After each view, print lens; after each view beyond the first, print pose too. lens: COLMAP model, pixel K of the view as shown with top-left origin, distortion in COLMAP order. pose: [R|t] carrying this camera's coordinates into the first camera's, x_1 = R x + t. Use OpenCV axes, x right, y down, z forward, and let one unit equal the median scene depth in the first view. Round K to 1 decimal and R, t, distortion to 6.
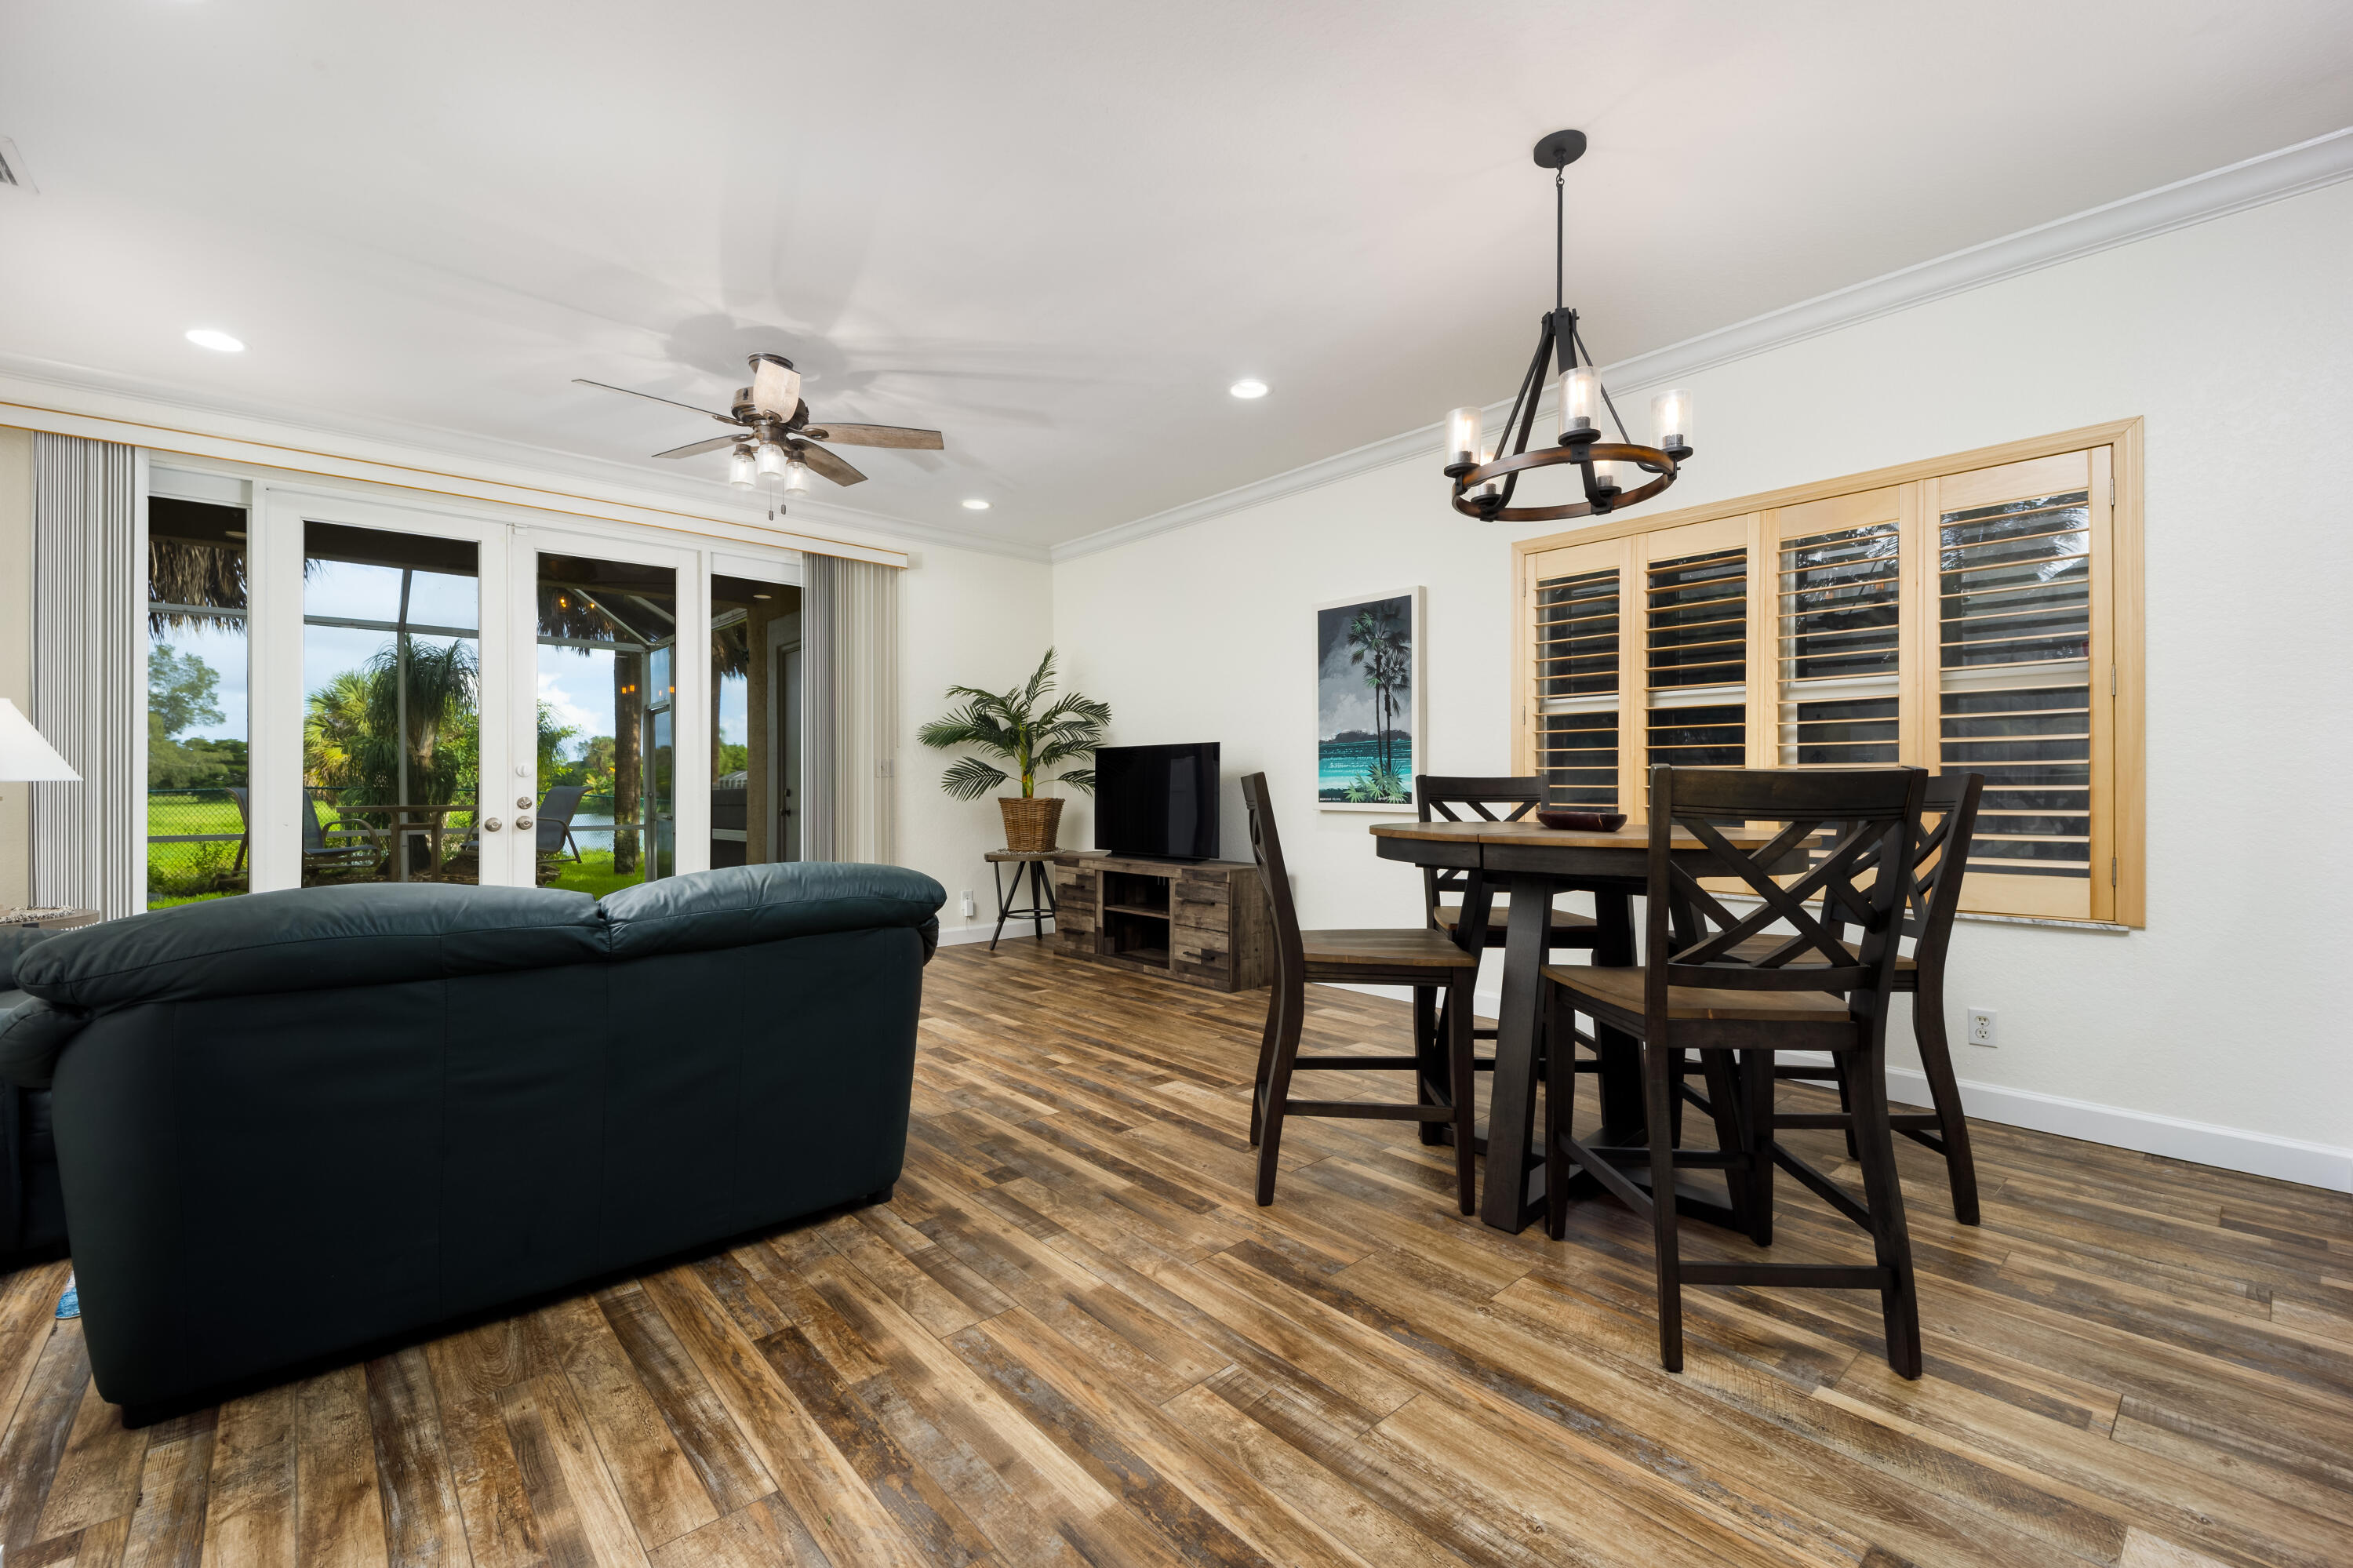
lens RADIAL K [[954.0, 0, 1175.3], [0, 954.0, 791.0], [0, 0, 1]] dist [0.000171, 0.000001]
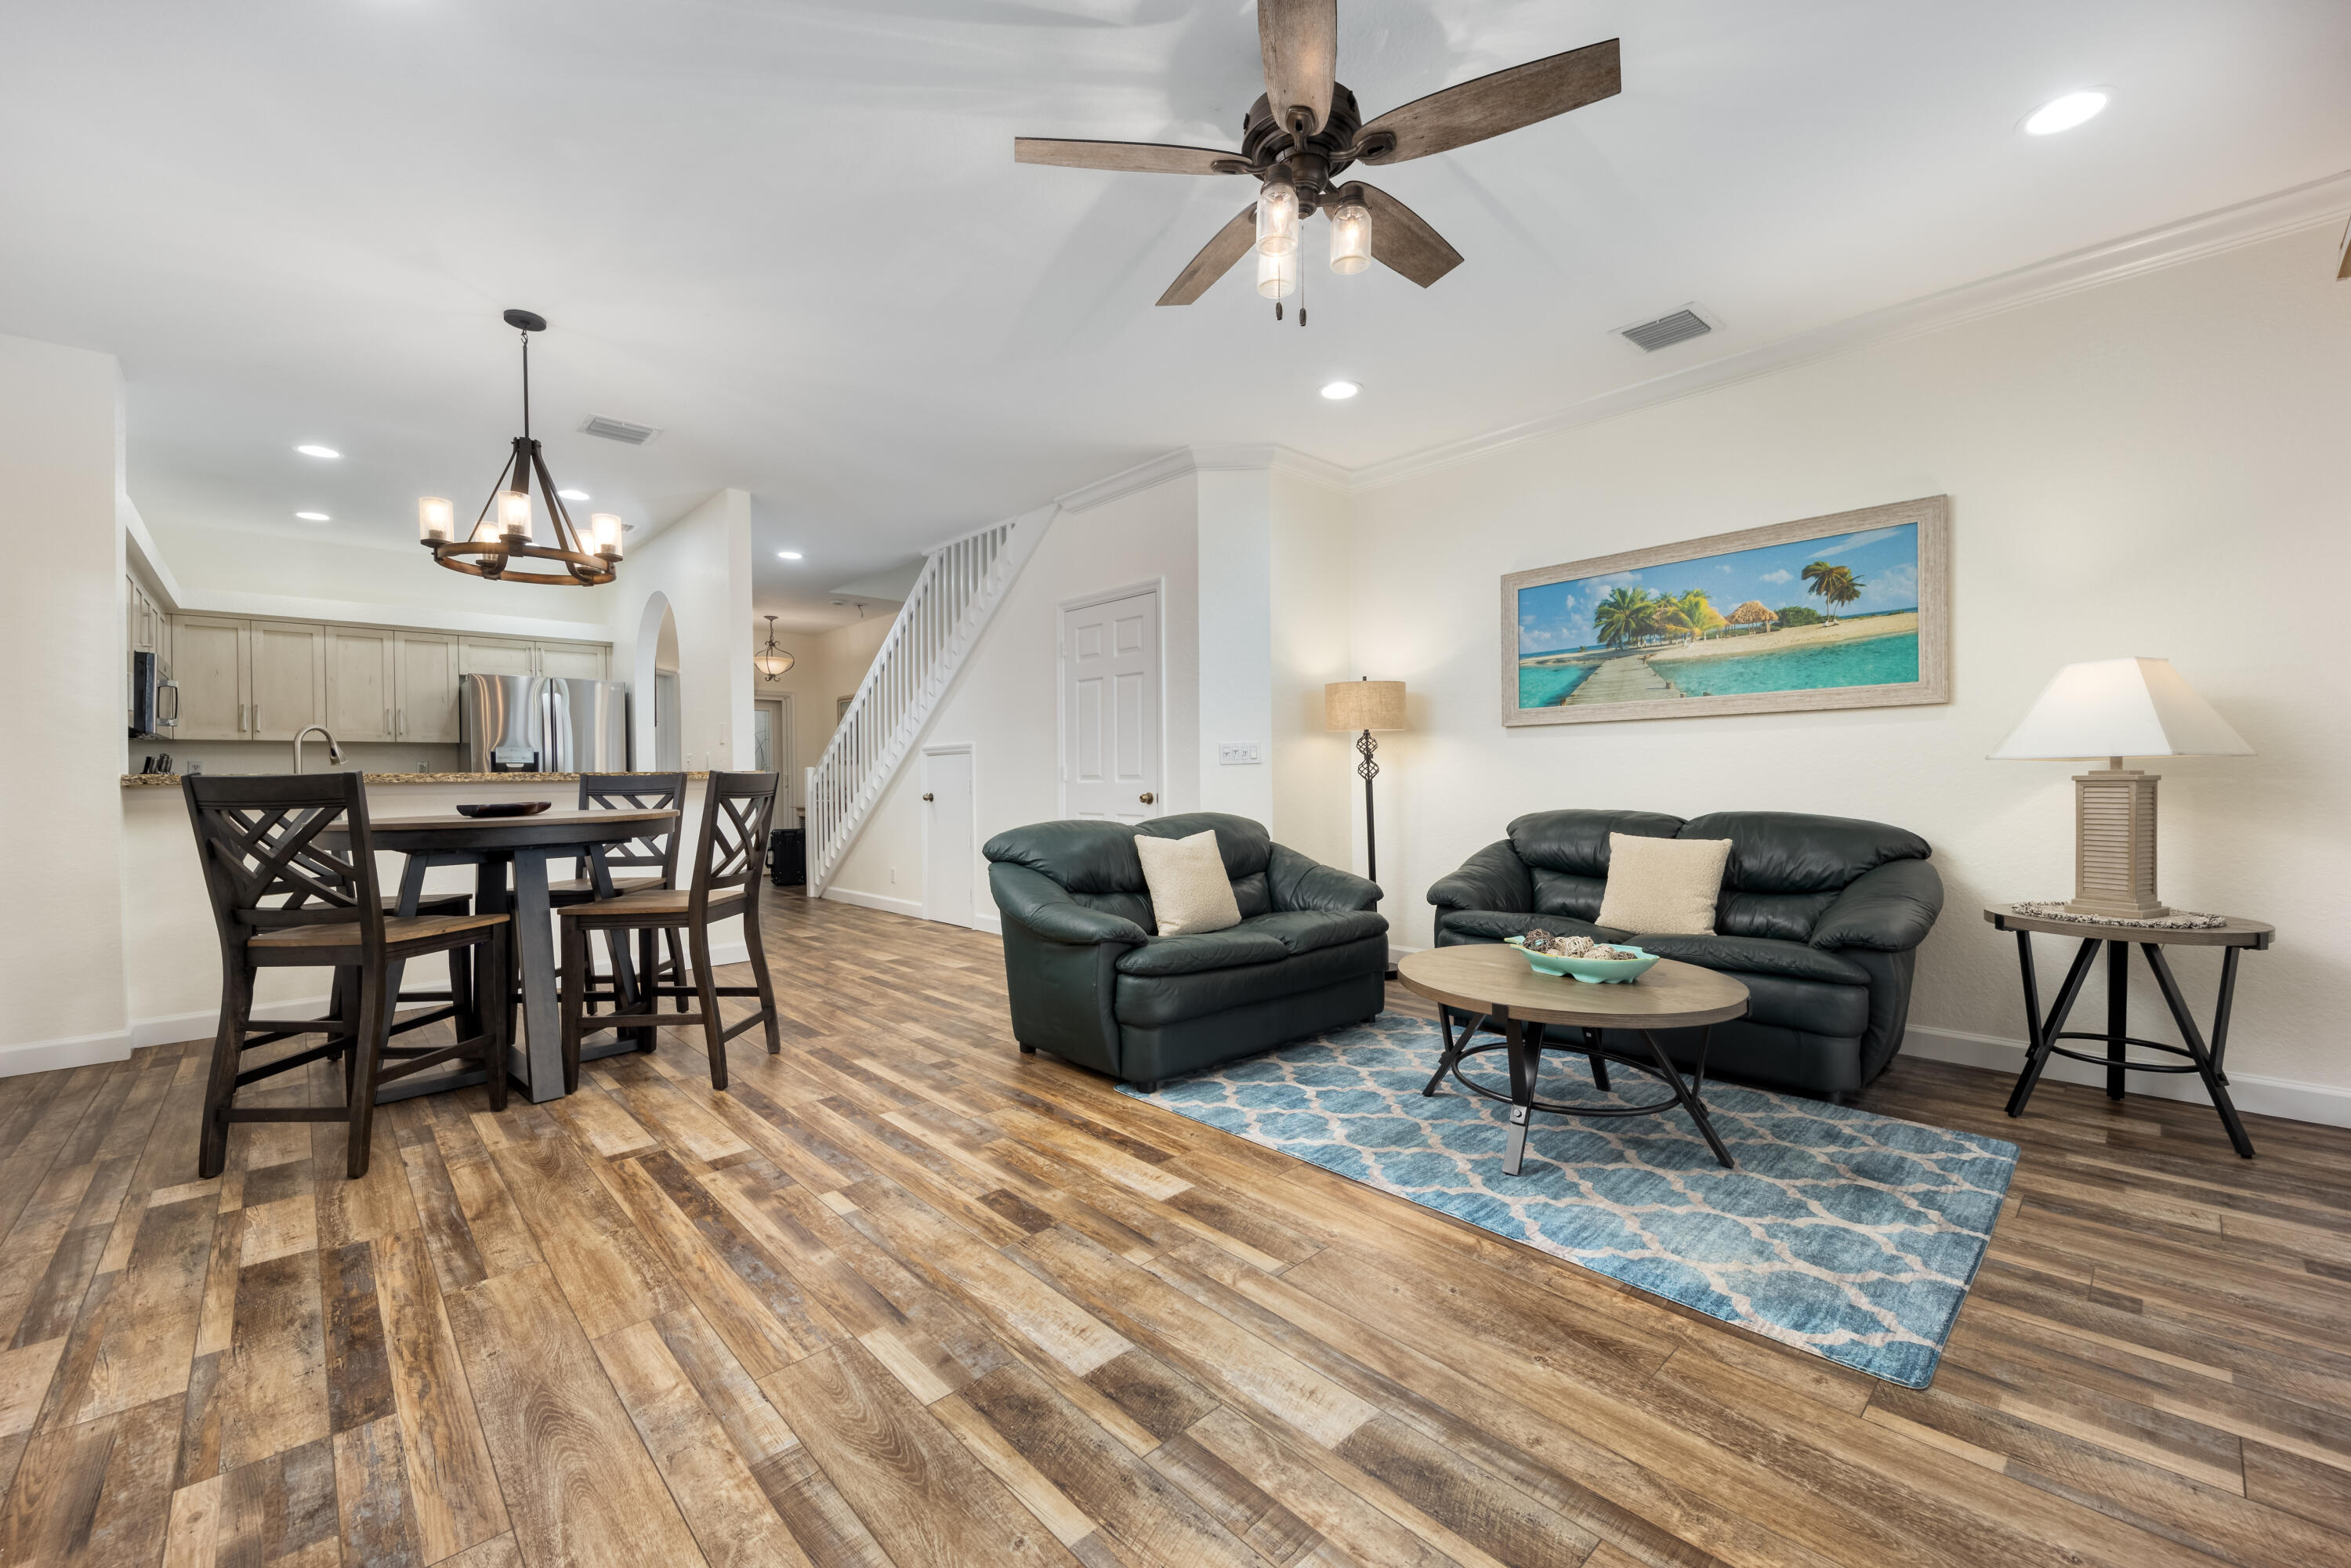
lens RADIAL K [[953.1, 0, 1178.9], [0, 953.1, 783.9], [0, 0, 1]] dist [0.000171, 0.000001]
pose [[-0.999583, 0.010253, -0.026986, -0.400585], [0.010215, 0.999947, 0.001558, 0.002176], [0.027001, 0.001281, -0.999635, 1.963714]]
